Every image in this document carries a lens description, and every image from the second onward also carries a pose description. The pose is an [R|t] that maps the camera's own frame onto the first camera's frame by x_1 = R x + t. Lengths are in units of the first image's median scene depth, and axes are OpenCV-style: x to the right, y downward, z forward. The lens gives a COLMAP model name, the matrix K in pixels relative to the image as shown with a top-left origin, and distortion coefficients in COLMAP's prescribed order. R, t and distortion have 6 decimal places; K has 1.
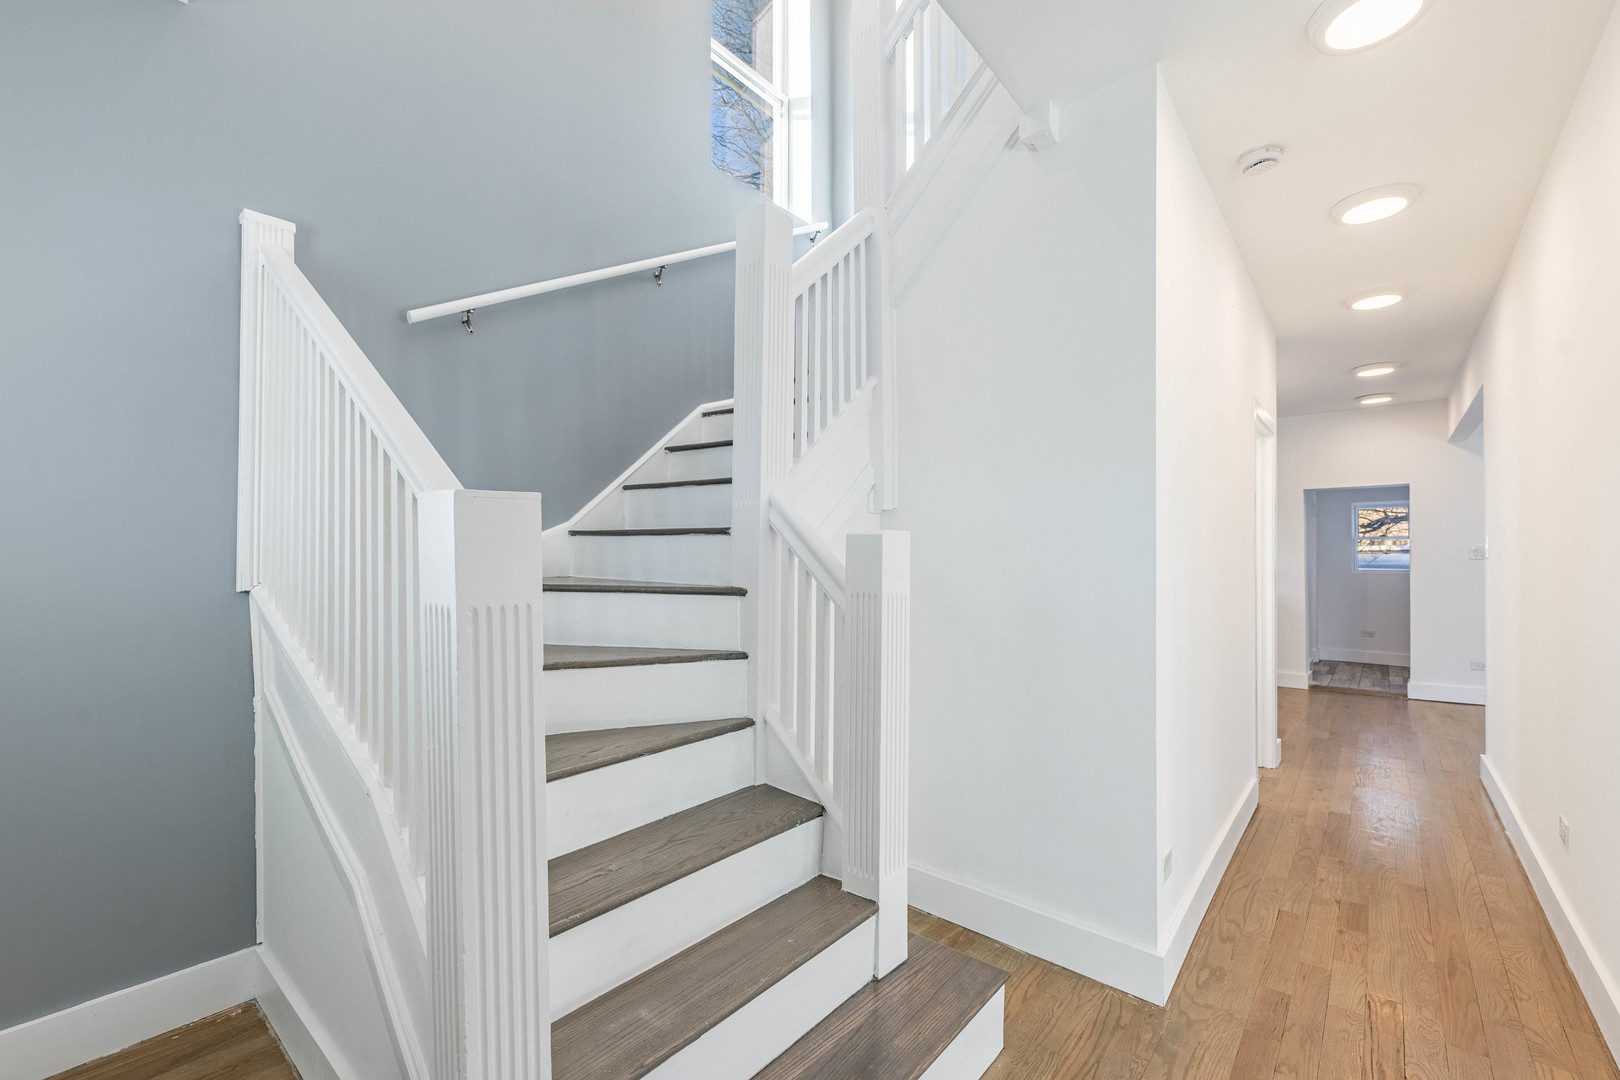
lens RADIAL K [[654.4, 0, 801.1], [0, 654.4, 549.7], [0, 0, 1]] dist [0.004886, -0.001279]
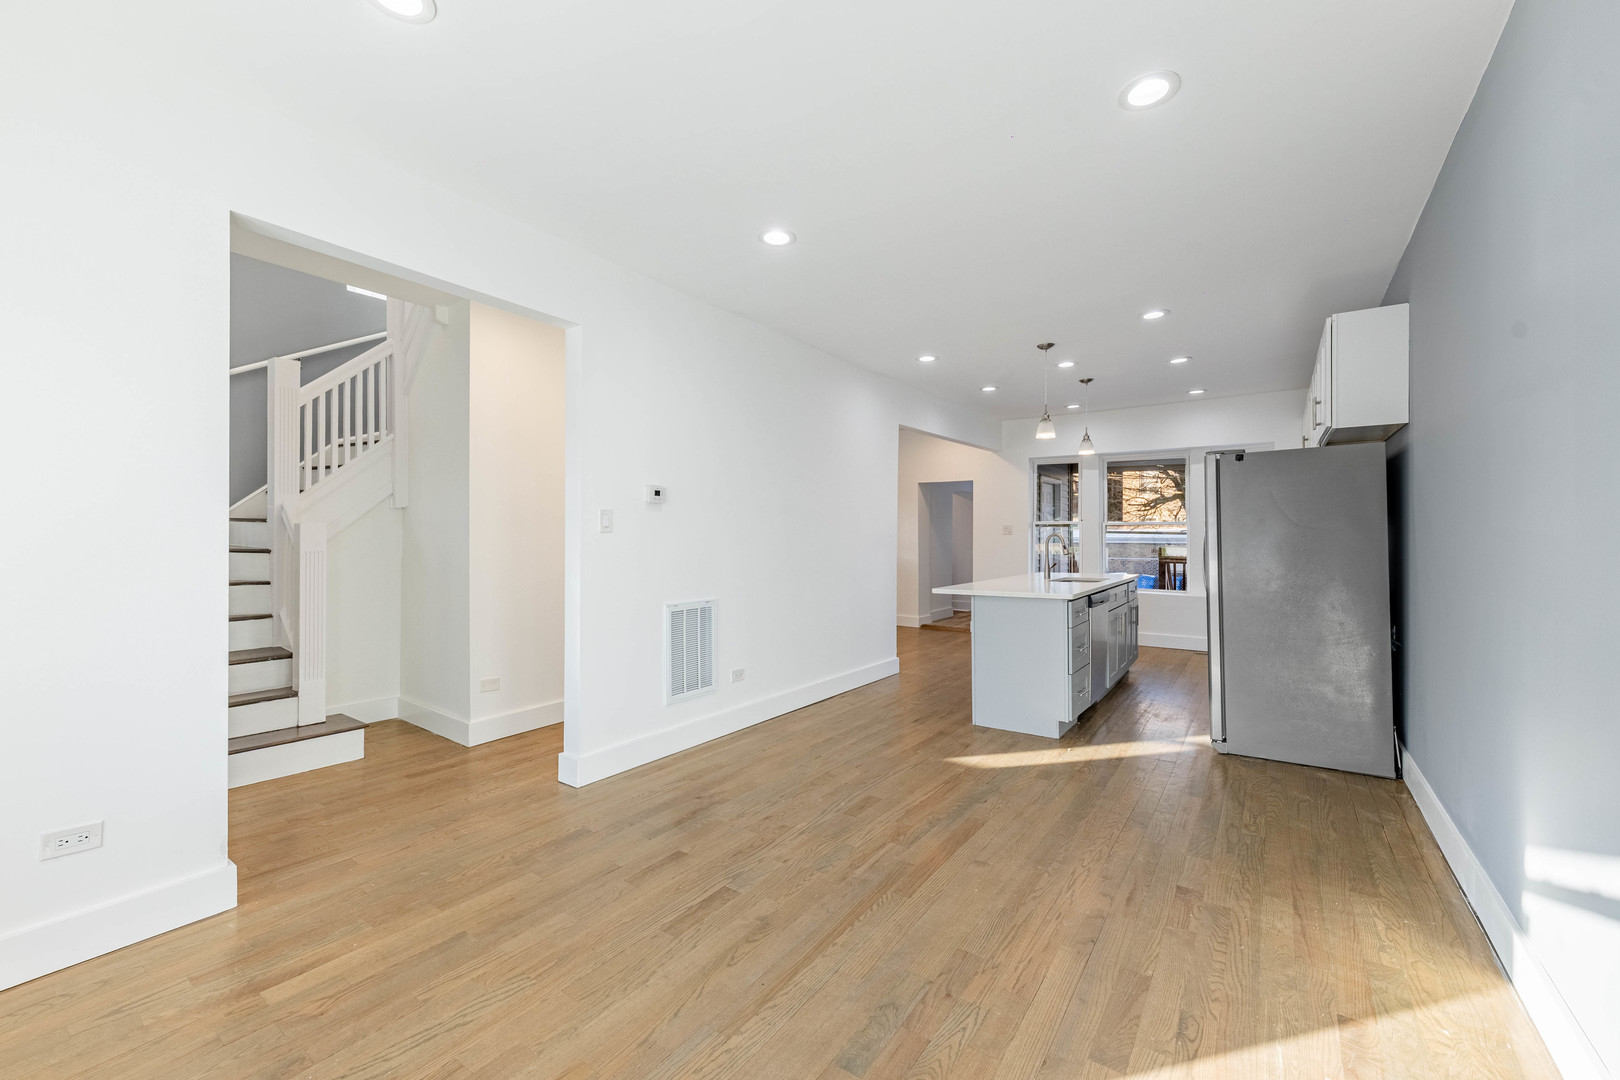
lens RADIAL K [[654.4, 0, 817.7], [0, 654.4, 532.5], [0, 0, 1]] dist [0.004886, -0.001279]
pose [[0.998050, -0.003940, 0.062295, 1.356899], [0.003234, 0.999929, 0.011426, -0.008855], [-0.062336, -0.011203, 0.997992, -1.021063]]
